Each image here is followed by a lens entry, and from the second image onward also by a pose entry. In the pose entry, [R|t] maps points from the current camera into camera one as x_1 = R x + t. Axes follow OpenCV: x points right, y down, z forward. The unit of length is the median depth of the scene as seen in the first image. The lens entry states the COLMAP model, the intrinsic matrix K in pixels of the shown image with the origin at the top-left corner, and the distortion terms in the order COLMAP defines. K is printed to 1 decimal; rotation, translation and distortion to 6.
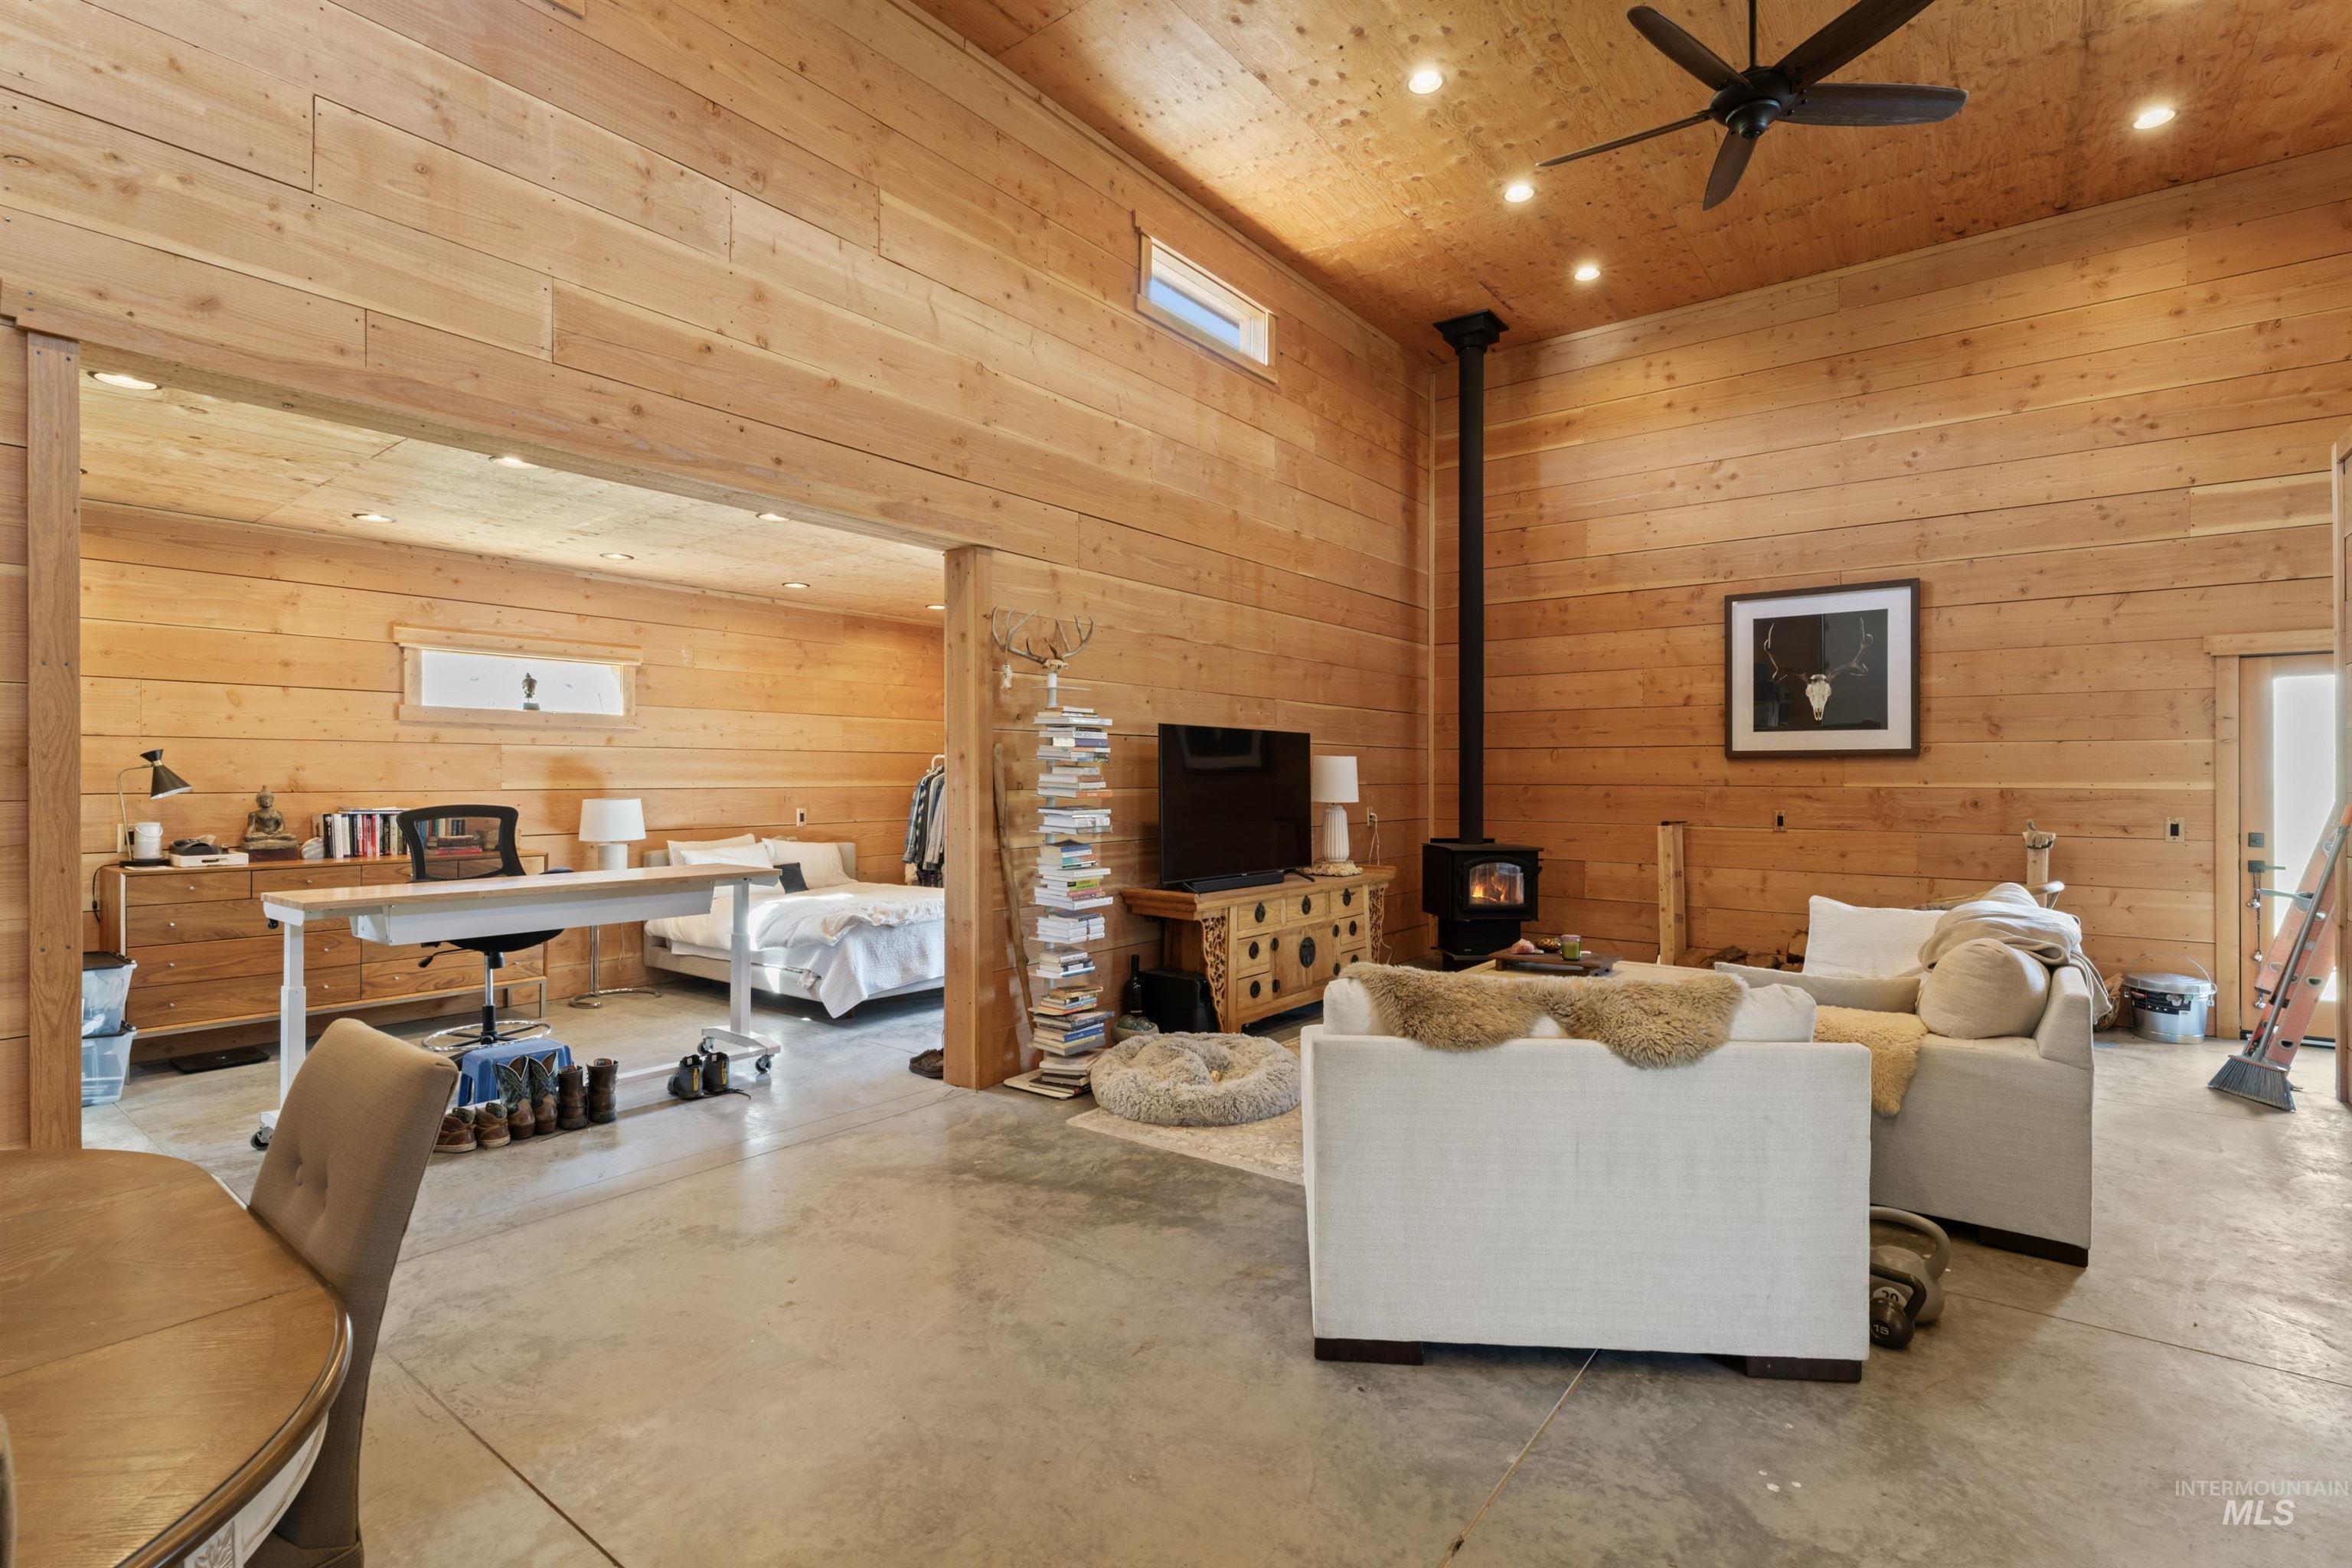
lens RADIAL K [[1061.9, 0, 1177.7], [0, 1061.9, 780.5], [0, 0, 1]] dist [-0.003256, -0.002214]
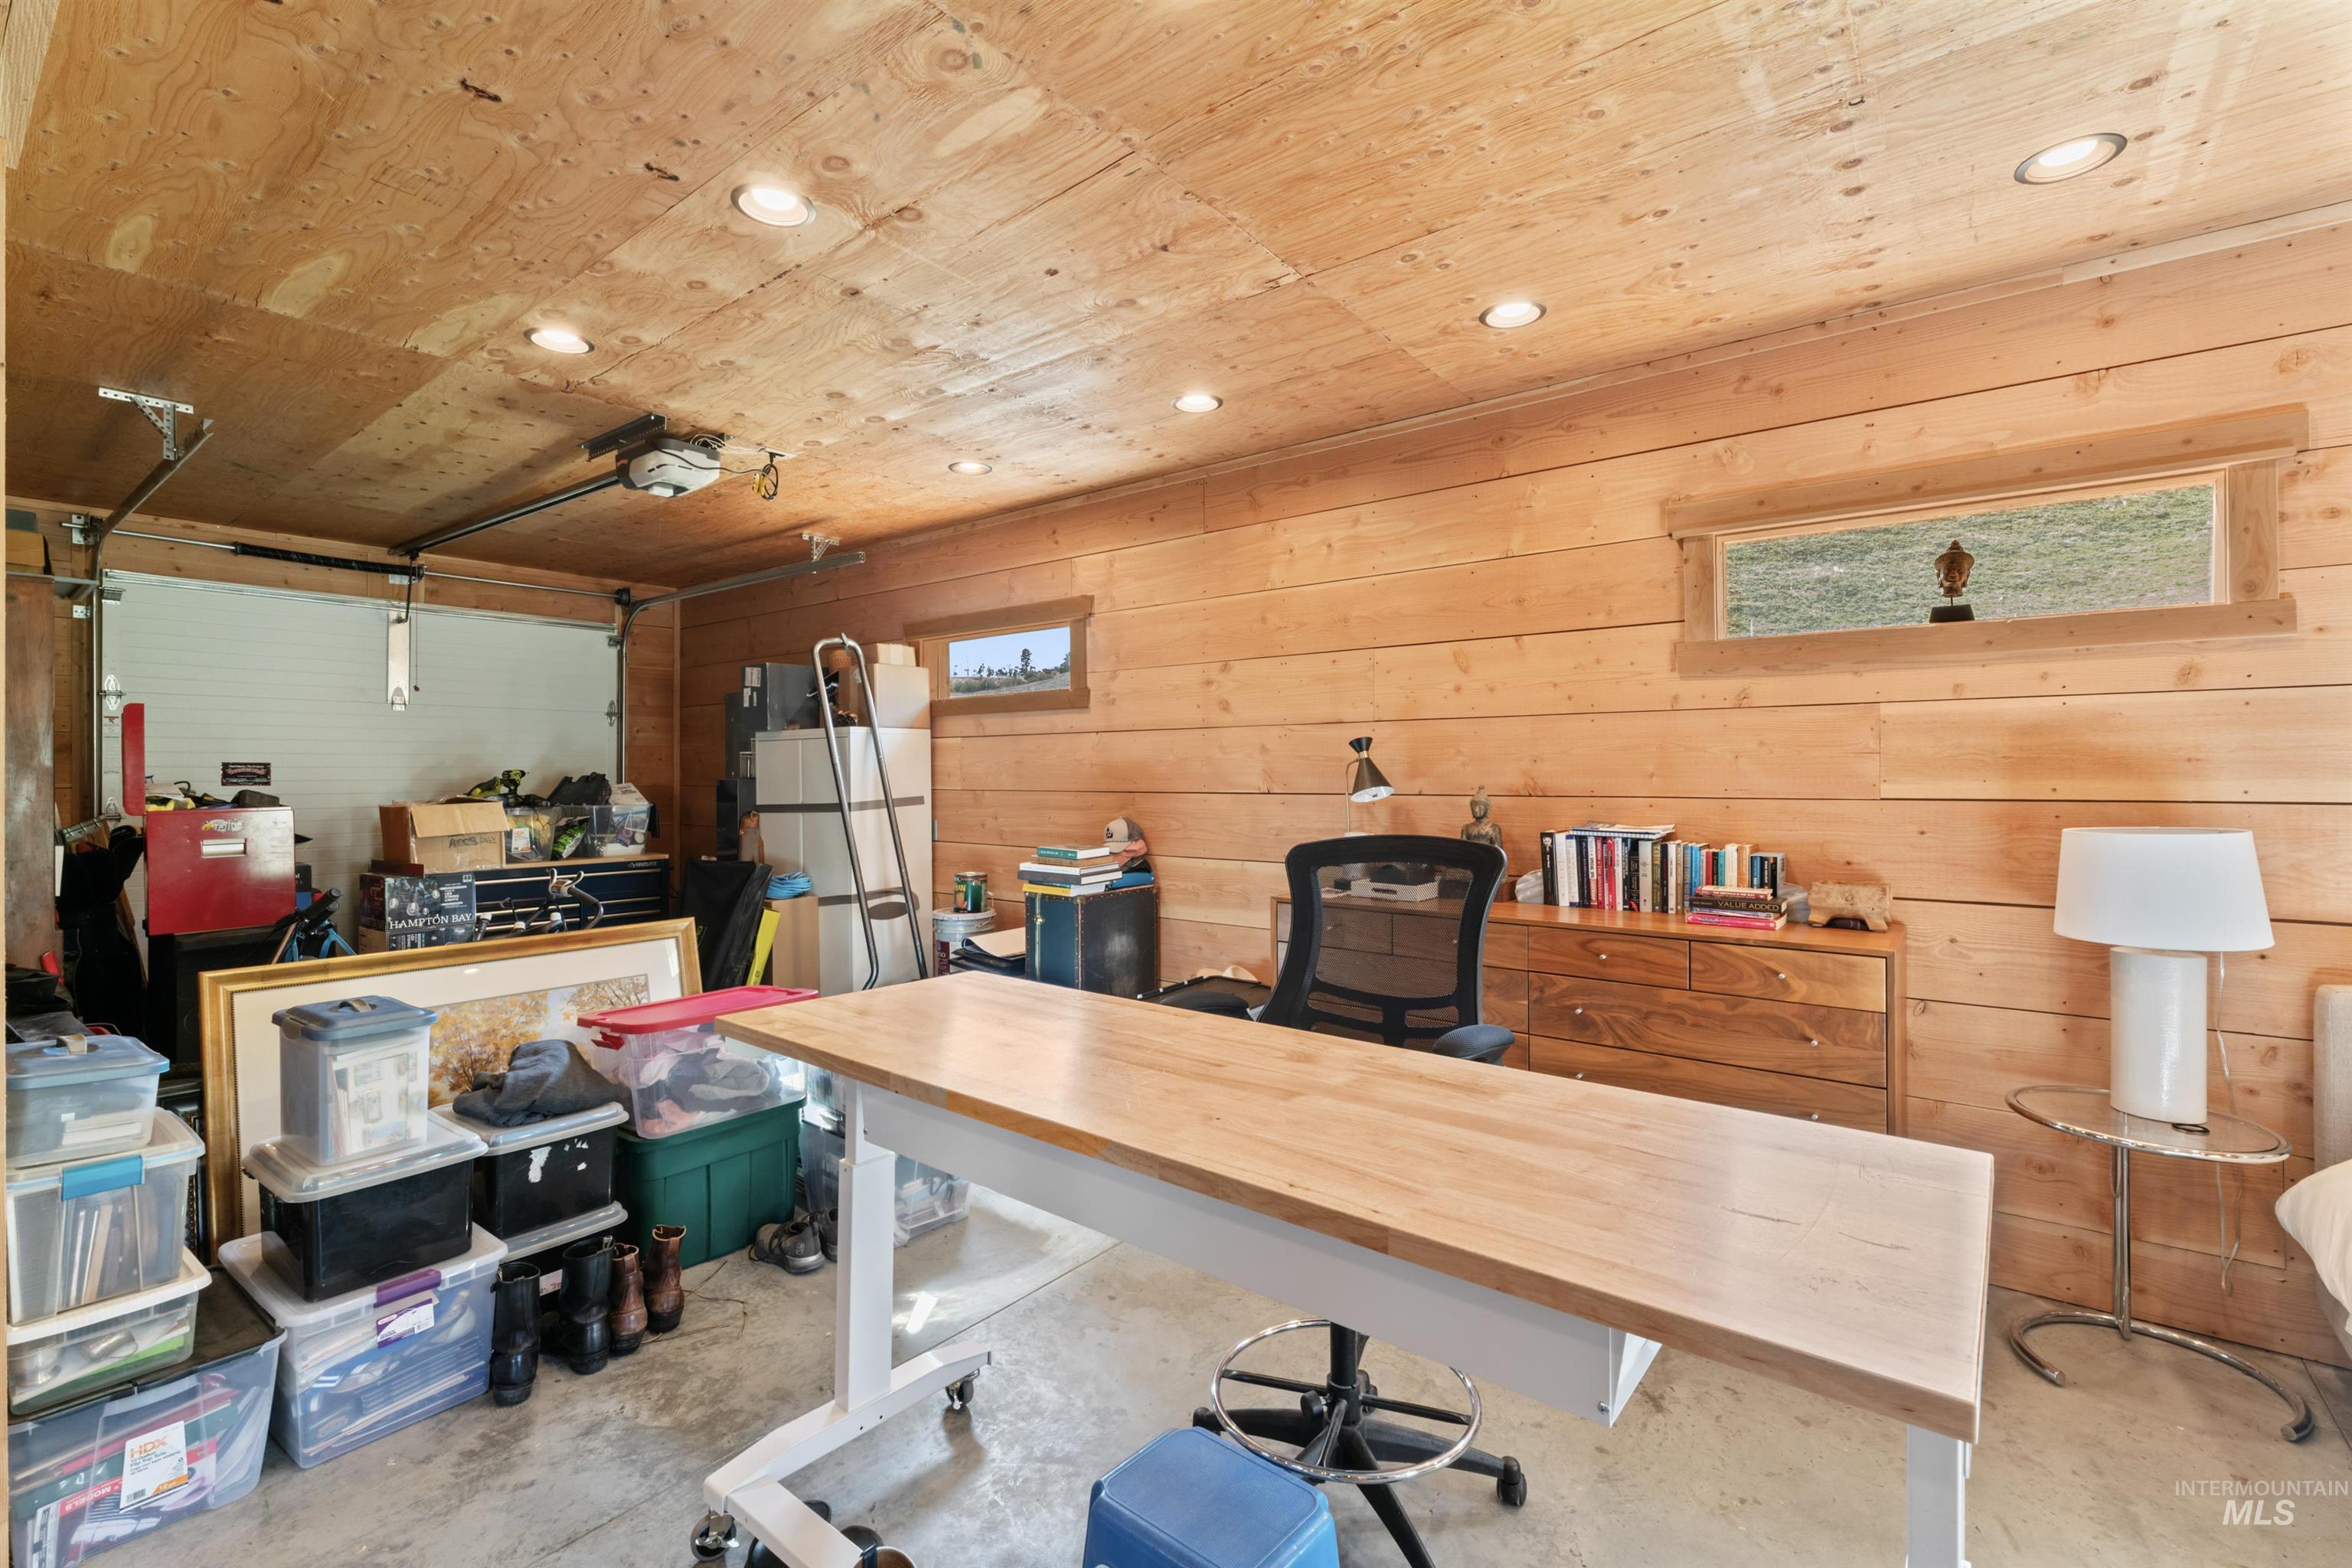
lens RADIAL K [[1025.3, 0, 1186.2], [0, 1025.3, 773.1], [0, 0, 1]] dist [-0.001587, 0.000393]
pose [[0.000499, 0.000929, -0.999999, -0.174289], [0.000723, 0.999999, 0.000930, -0.003415], [1.000000, -0.000723, 0.000498, 0.664496]]
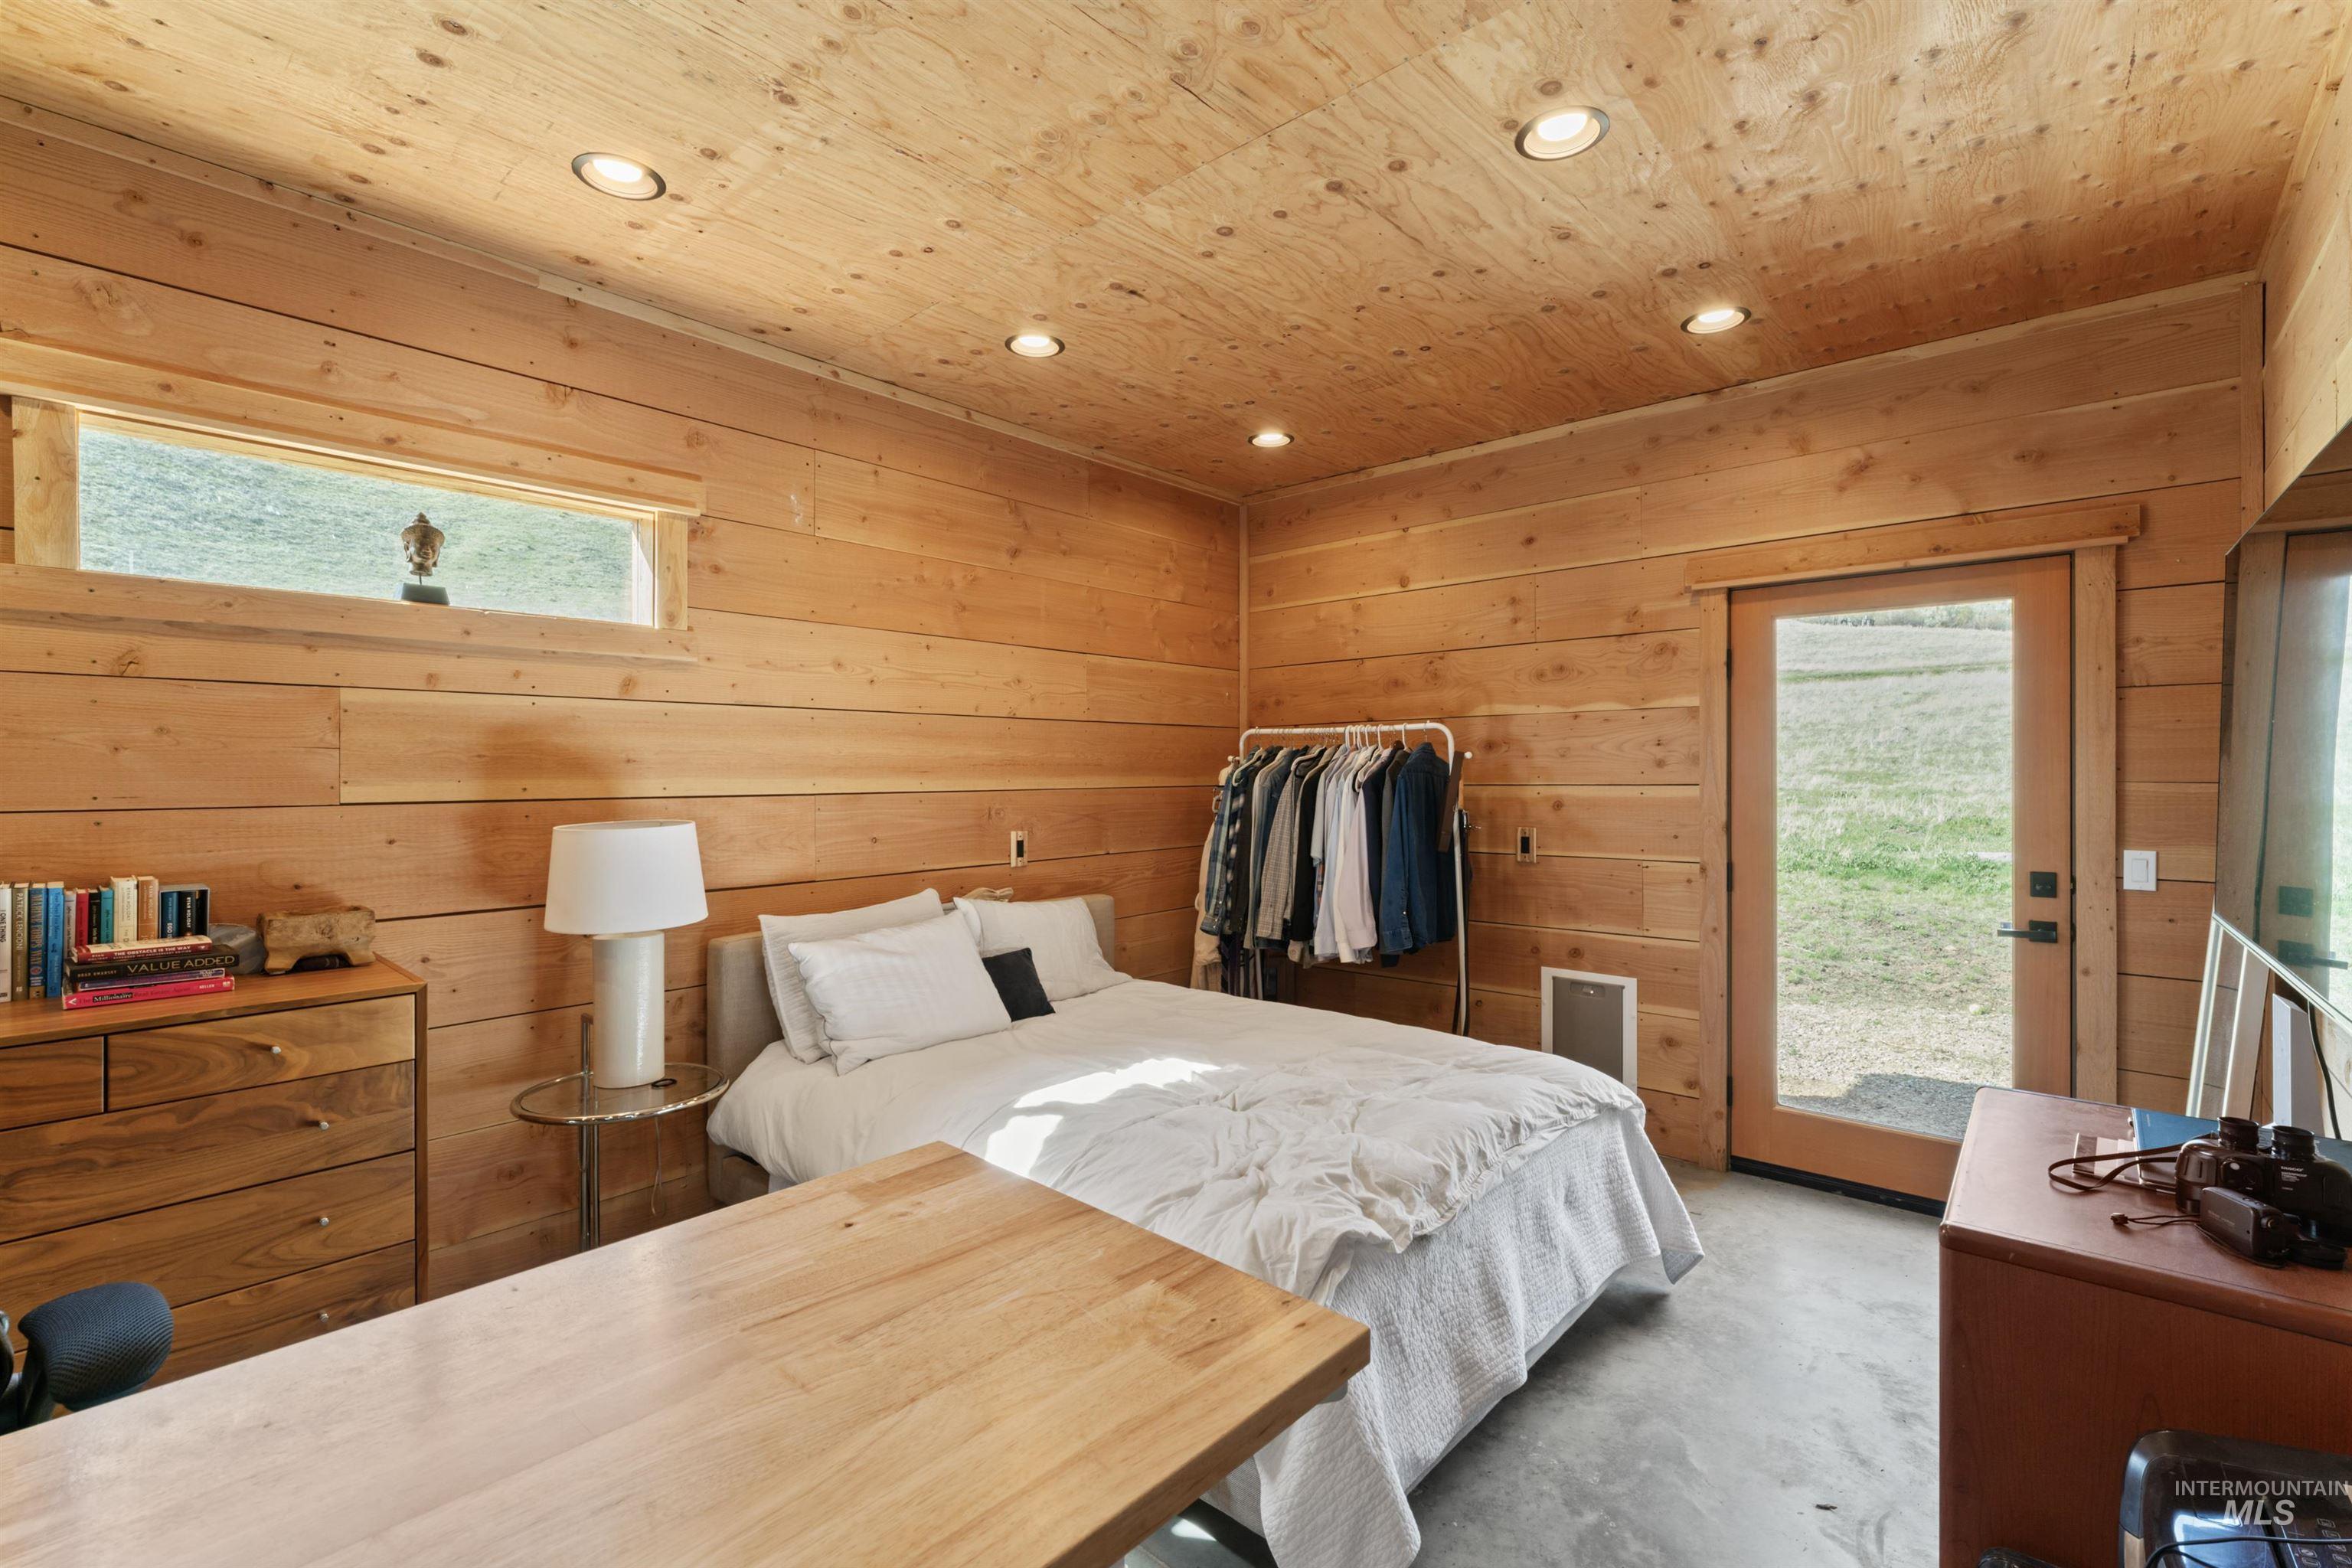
lens RADIAL K [[1025.3, 0, 1185.0], [0, 1025.3, 777.5], [0, 0, 1]] dist [-0.001587, 0.000393]
pose [[0.997566, 0.000463, -0.069724, -0.290897], [-0.000047, 0.999982, 0.005976, -0.003188], [0.069725, -0.005958, 0.997548, 0.622221]]
